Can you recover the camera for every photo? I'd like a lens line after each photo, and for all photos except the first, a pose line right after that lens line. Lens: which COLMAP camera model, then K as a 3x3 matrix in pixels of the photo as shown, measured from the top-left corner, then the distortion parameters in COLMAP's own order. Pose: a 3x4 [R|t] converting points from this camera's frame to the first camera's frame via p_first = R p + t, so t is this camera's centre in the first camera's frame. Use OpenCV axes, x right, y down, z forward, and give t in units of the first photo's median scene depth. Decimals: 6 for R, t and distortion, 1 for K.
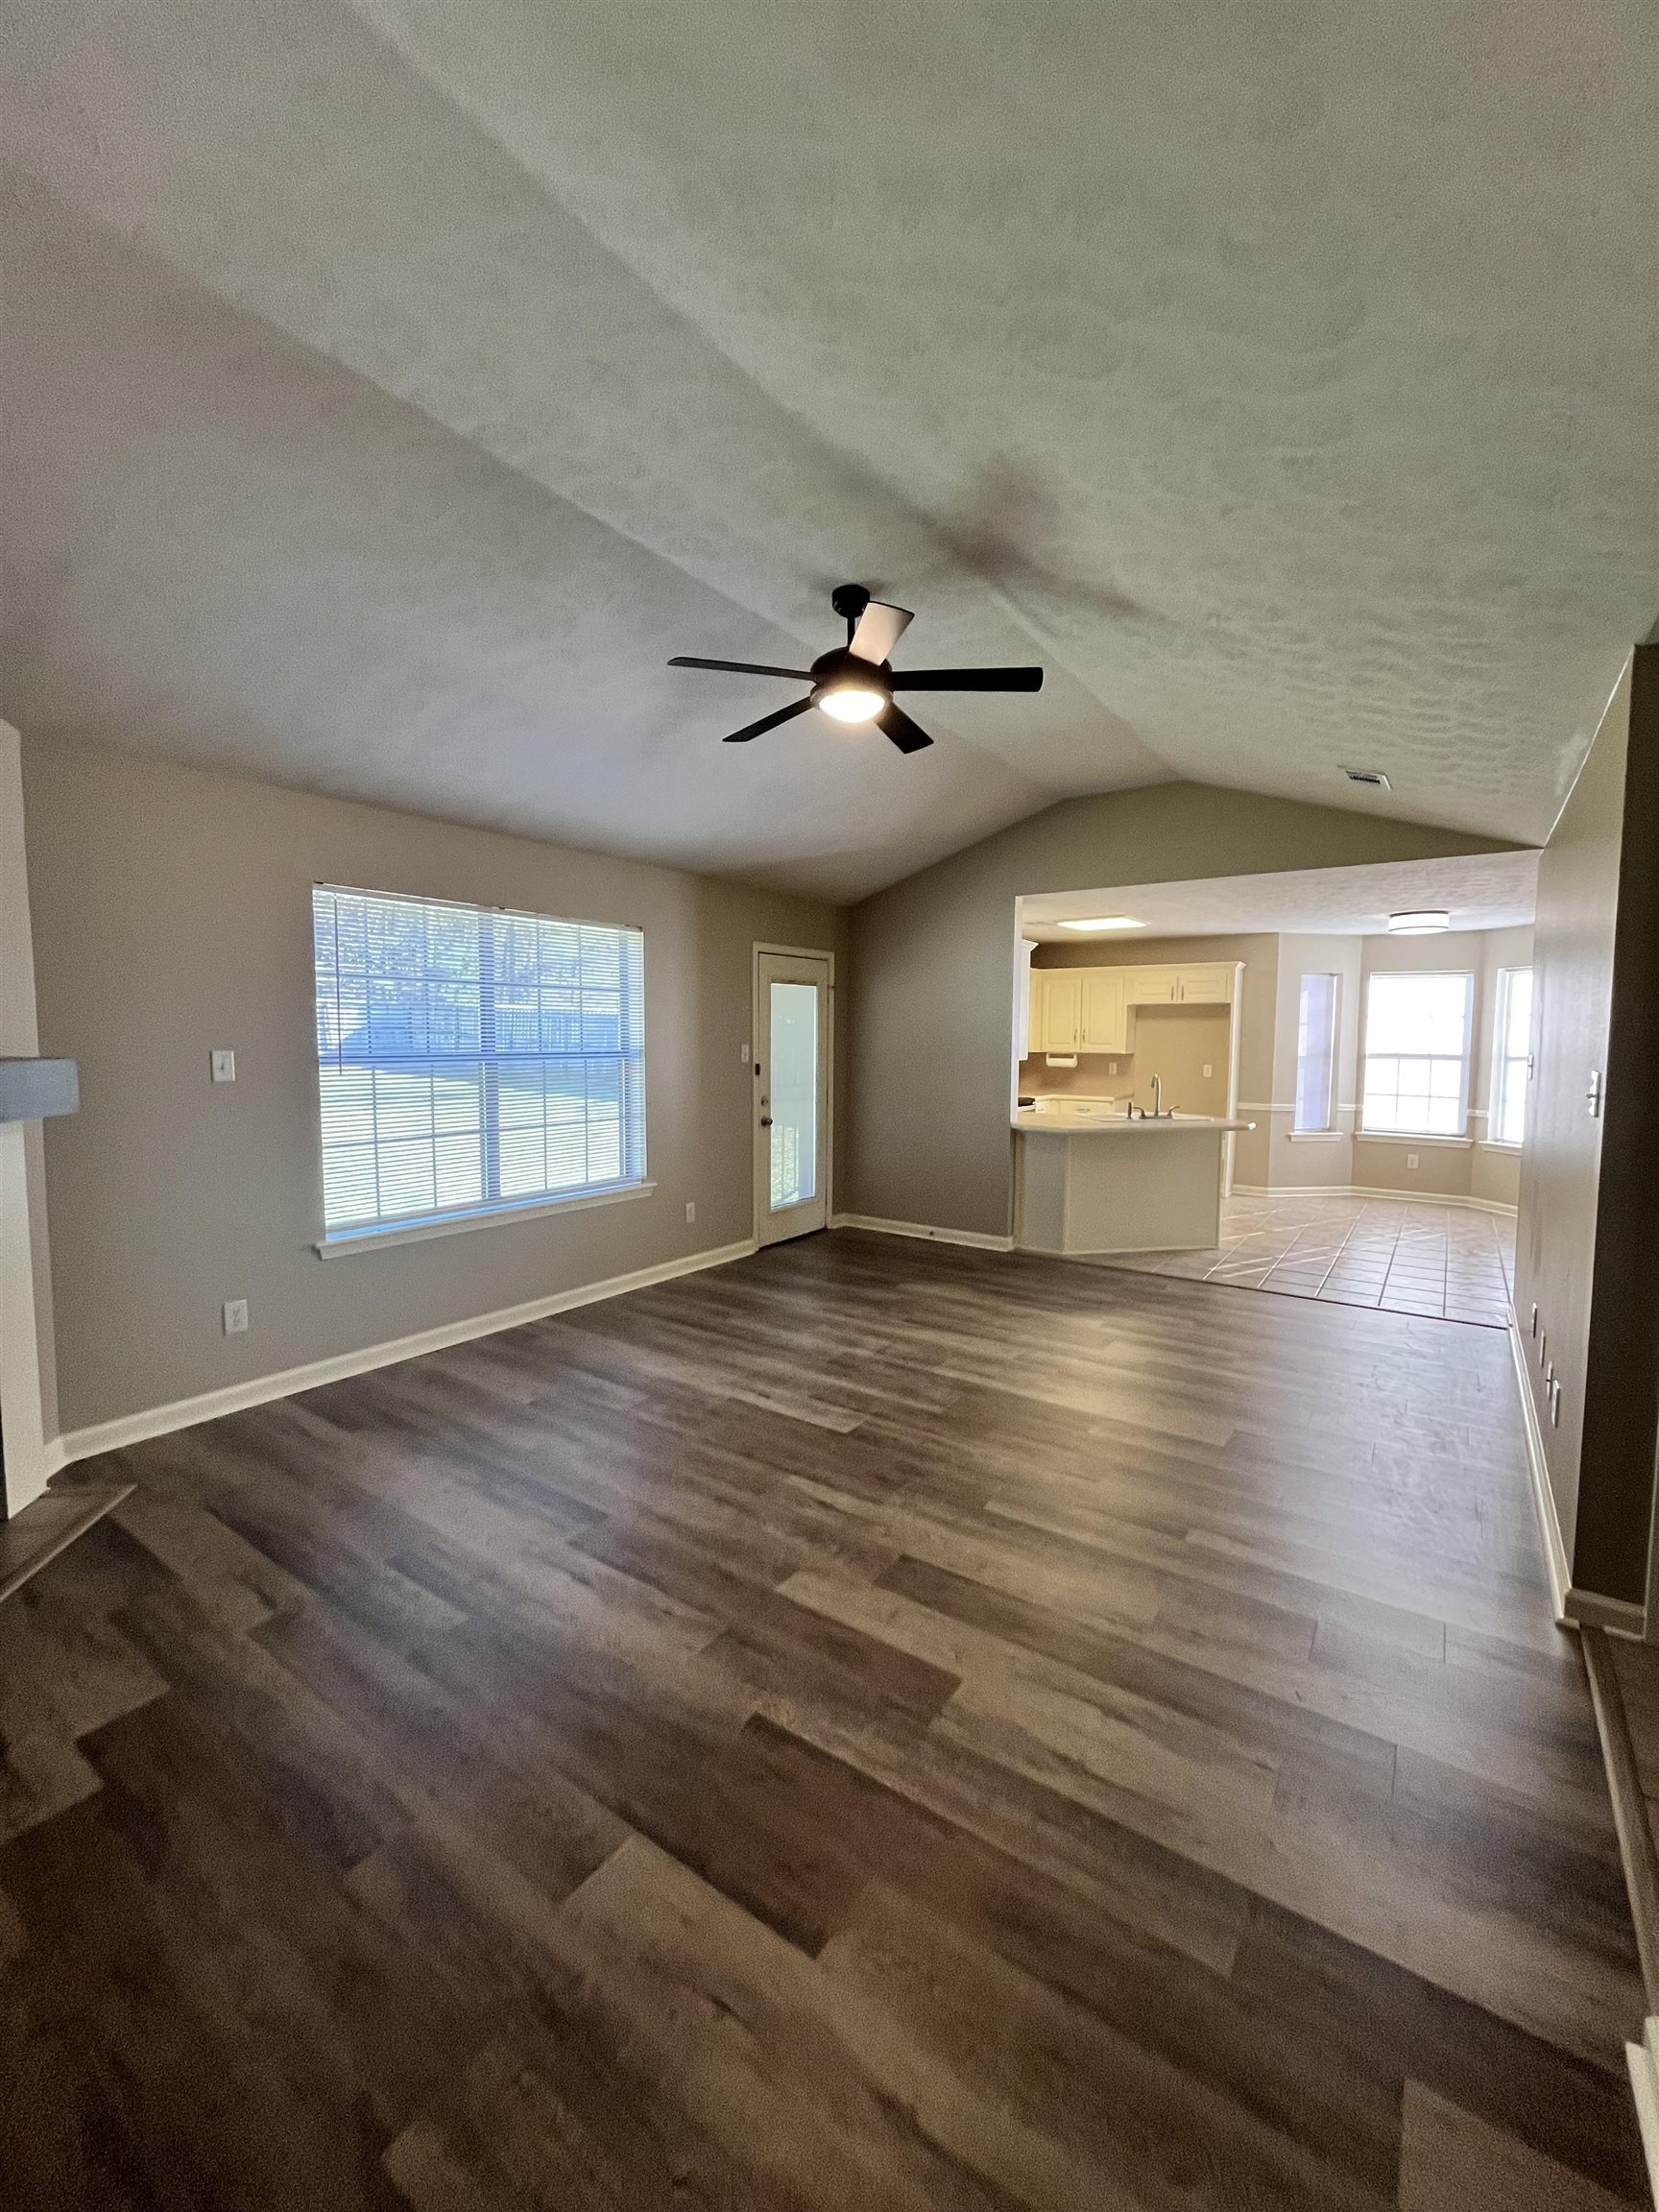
lens RADIAL K [[890.9, 0, 828.6], [0, 890.9, 1097.8], [0, 0, 1]] dist [-0.003461, -0.000238]
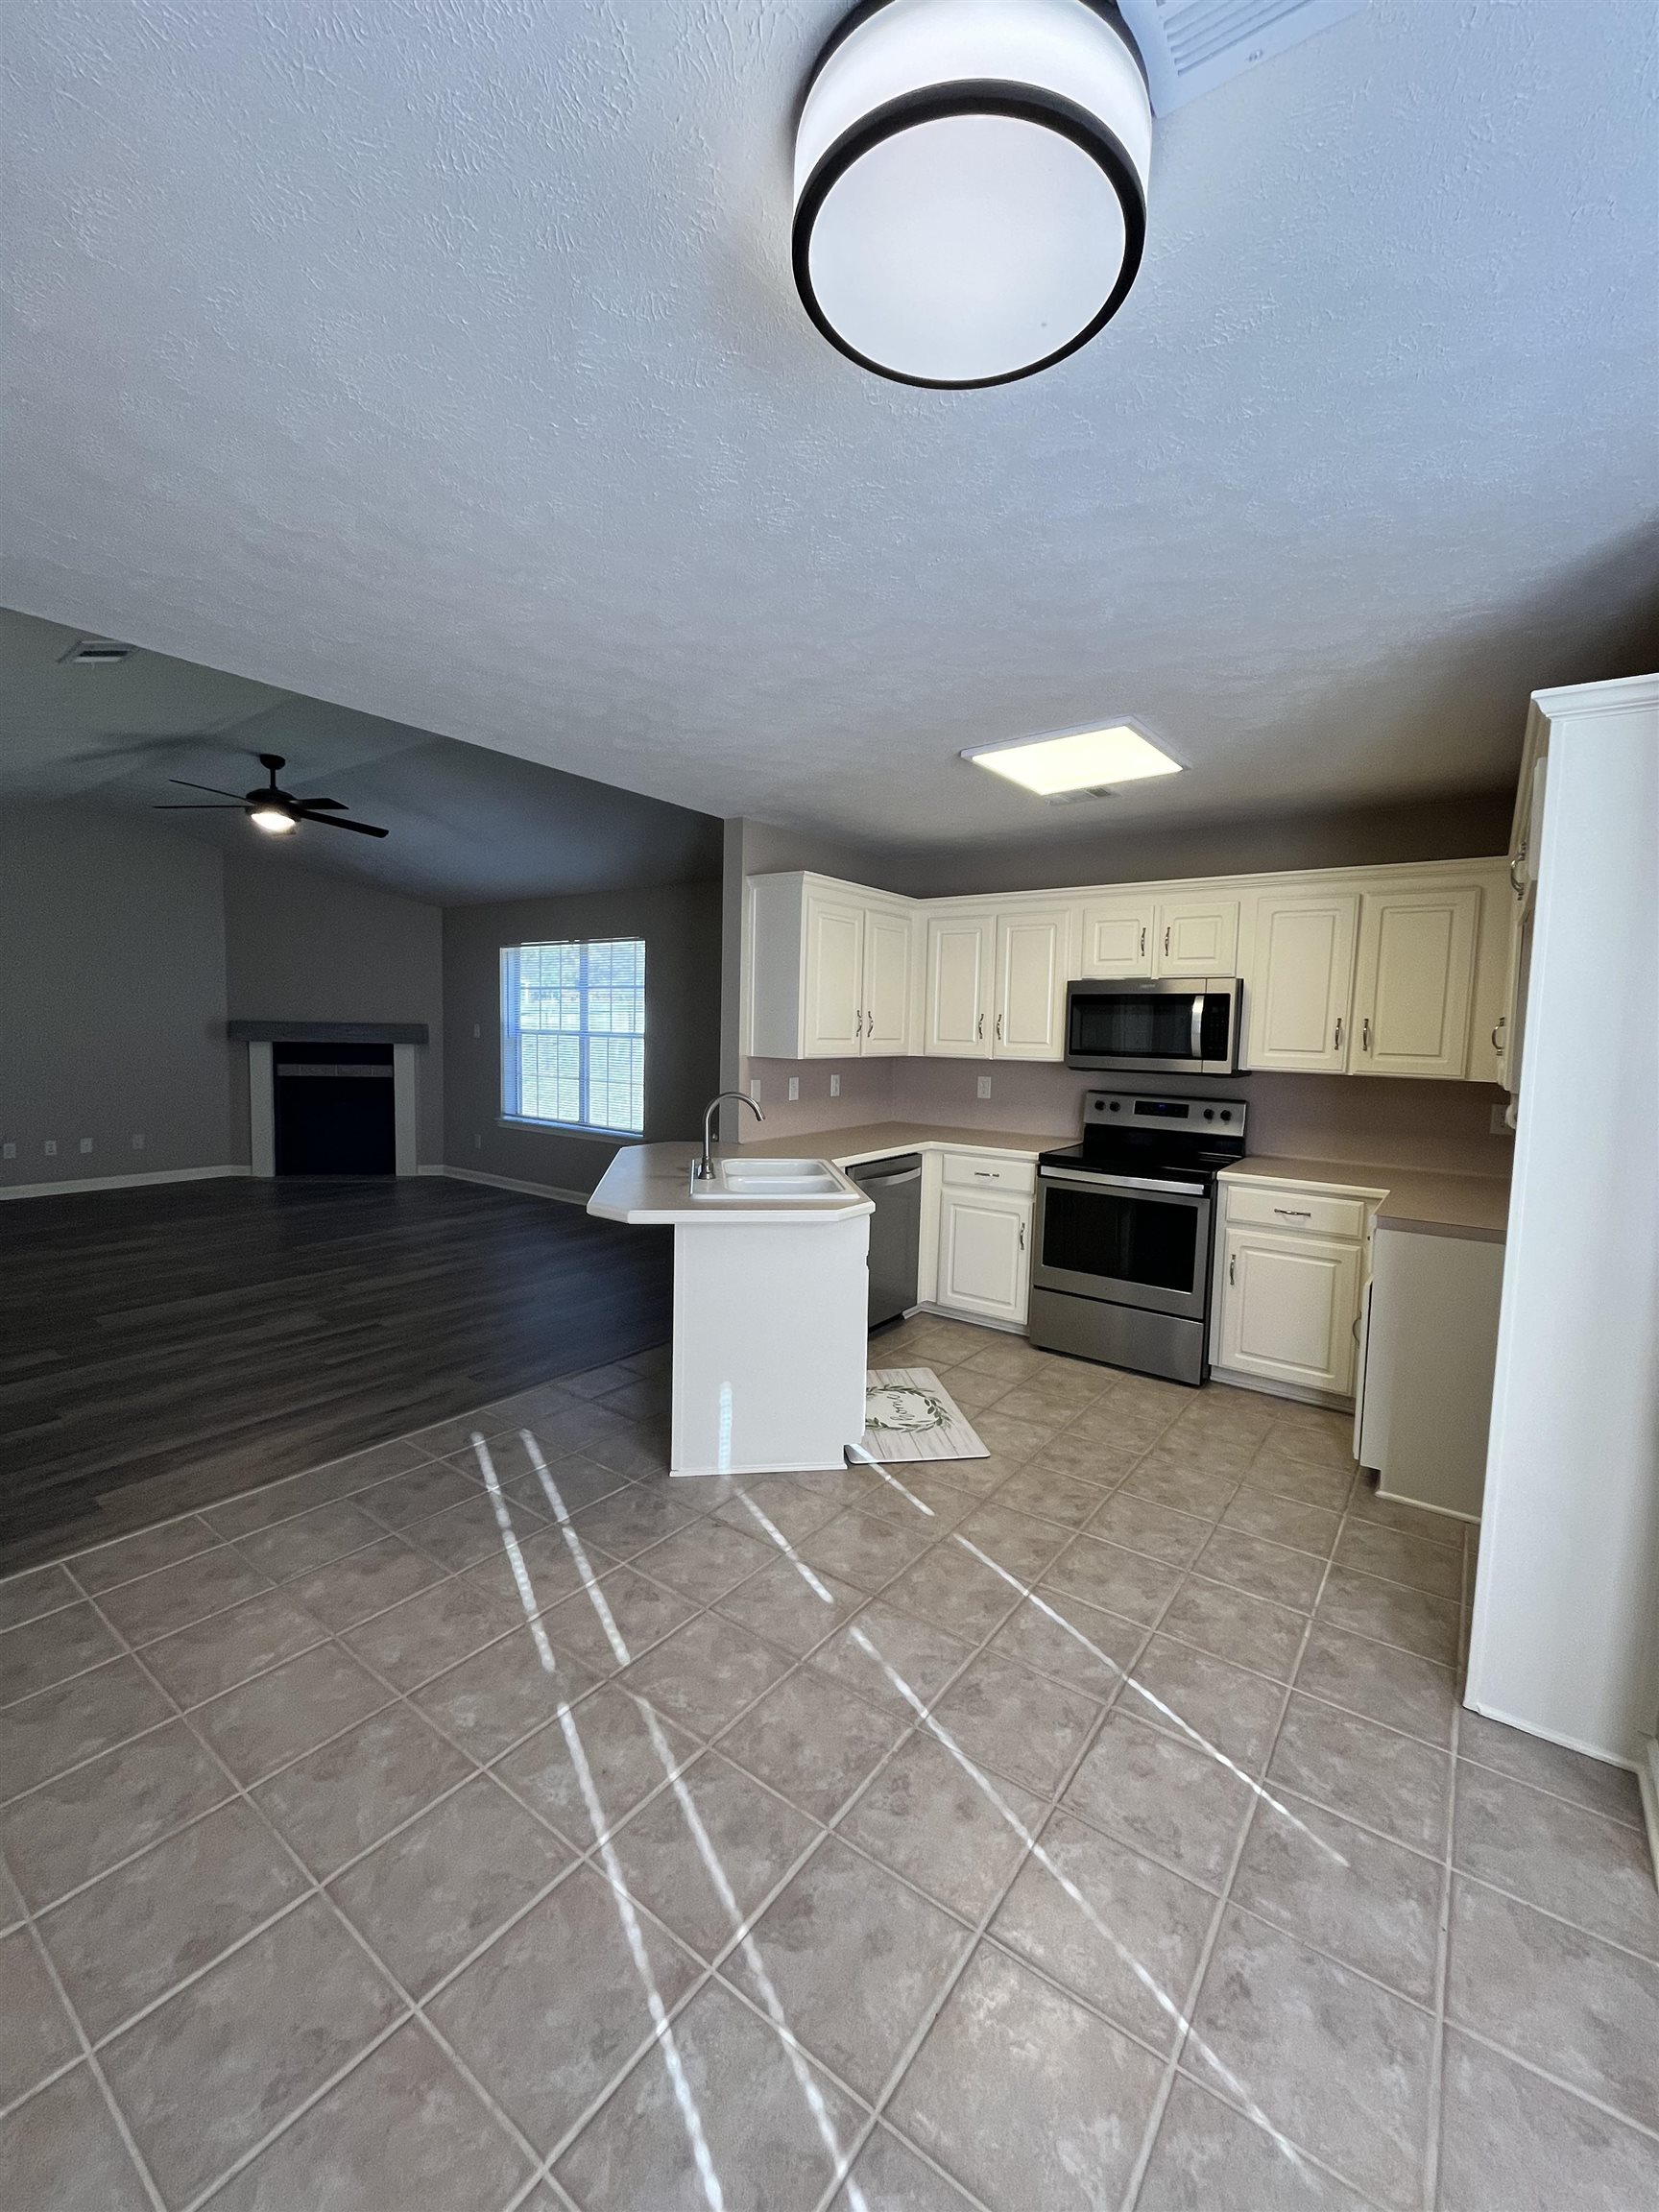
lens RADIAL K [[890.9, 0, 830.8], [0, 890.9, 1092.2], [0, 0, 1]] dist [-0.003461, -0.000238]
pose [[-0.018524, 0.063756, -0.997794, 1.012854], [-0.097336, 0.993109, 0.065264, -0.074660], [0.995079, 0.098331, -0.012191, 1.227650]]
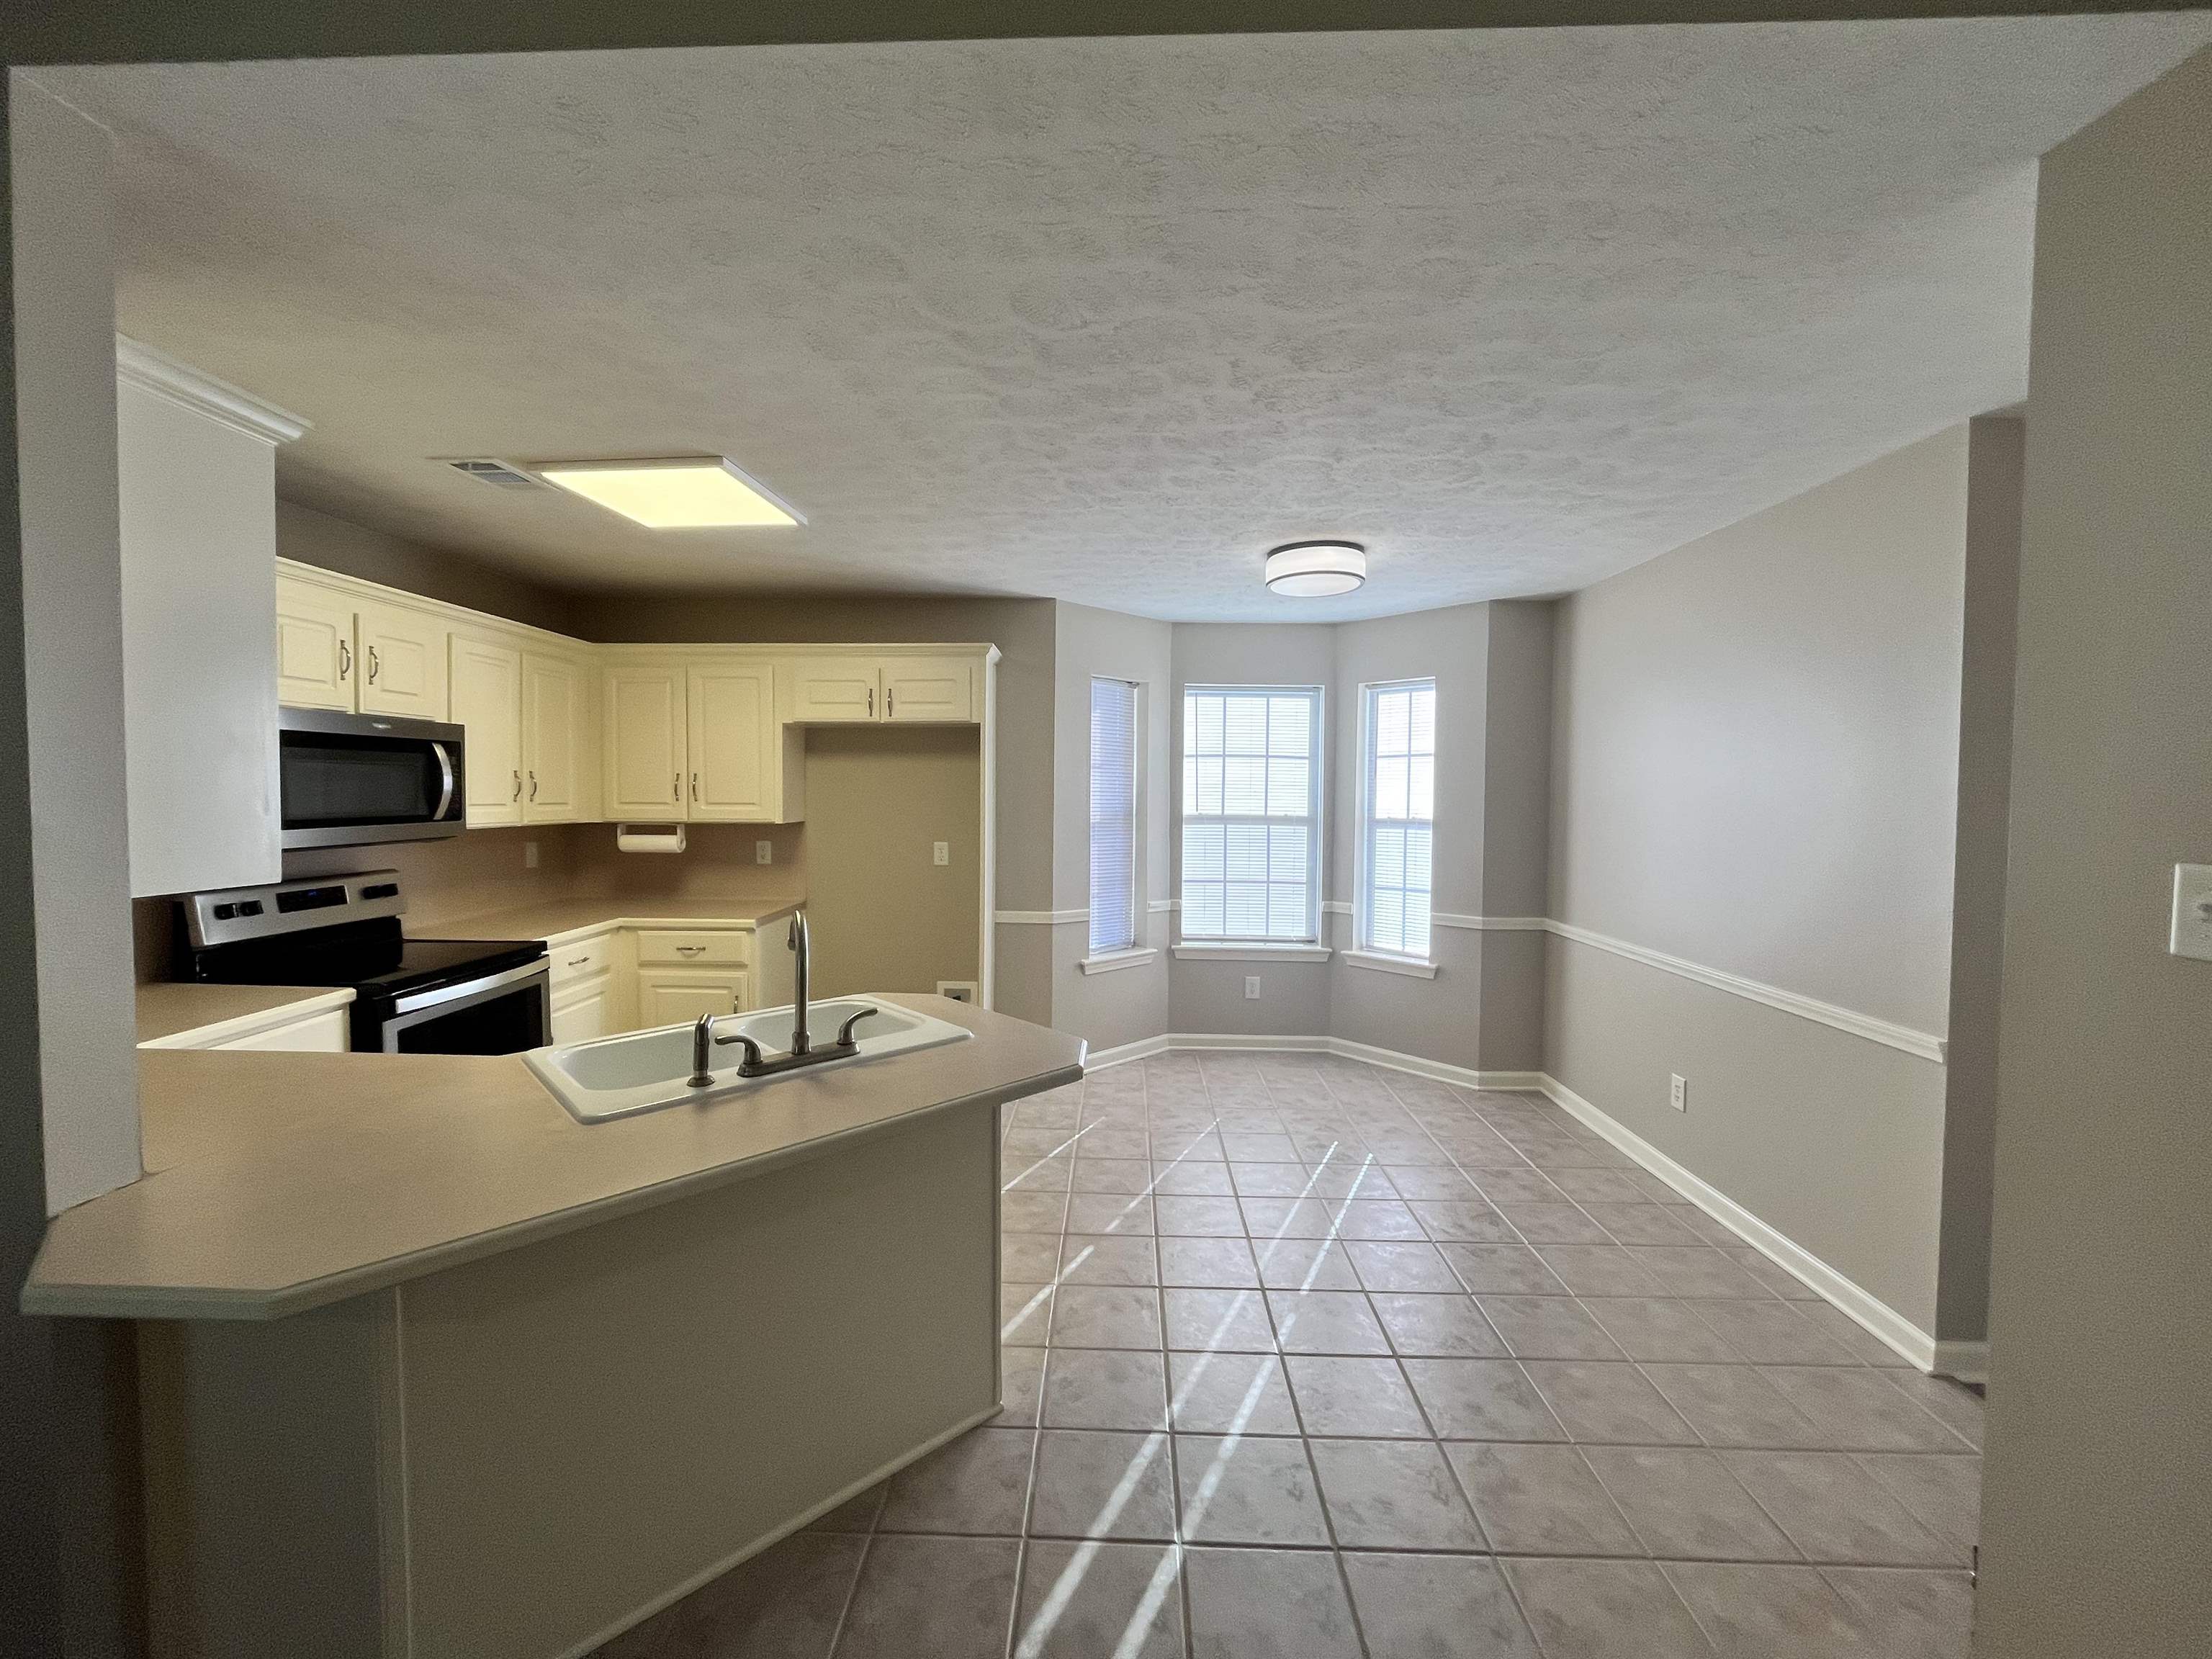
lens RADIAL K [[890.9, 0, 1101.0], [0, 890.9, 817.0], [0, 0, 1]] dist [-0.003461, -0.000238]
pose [[0.829665, -0.018705, 0.557948, 0.325307], [0.038673, 0.998963, -0.024015, -0.055075], [-0.556920, 0.041502, 0.829528, 0.789470]]
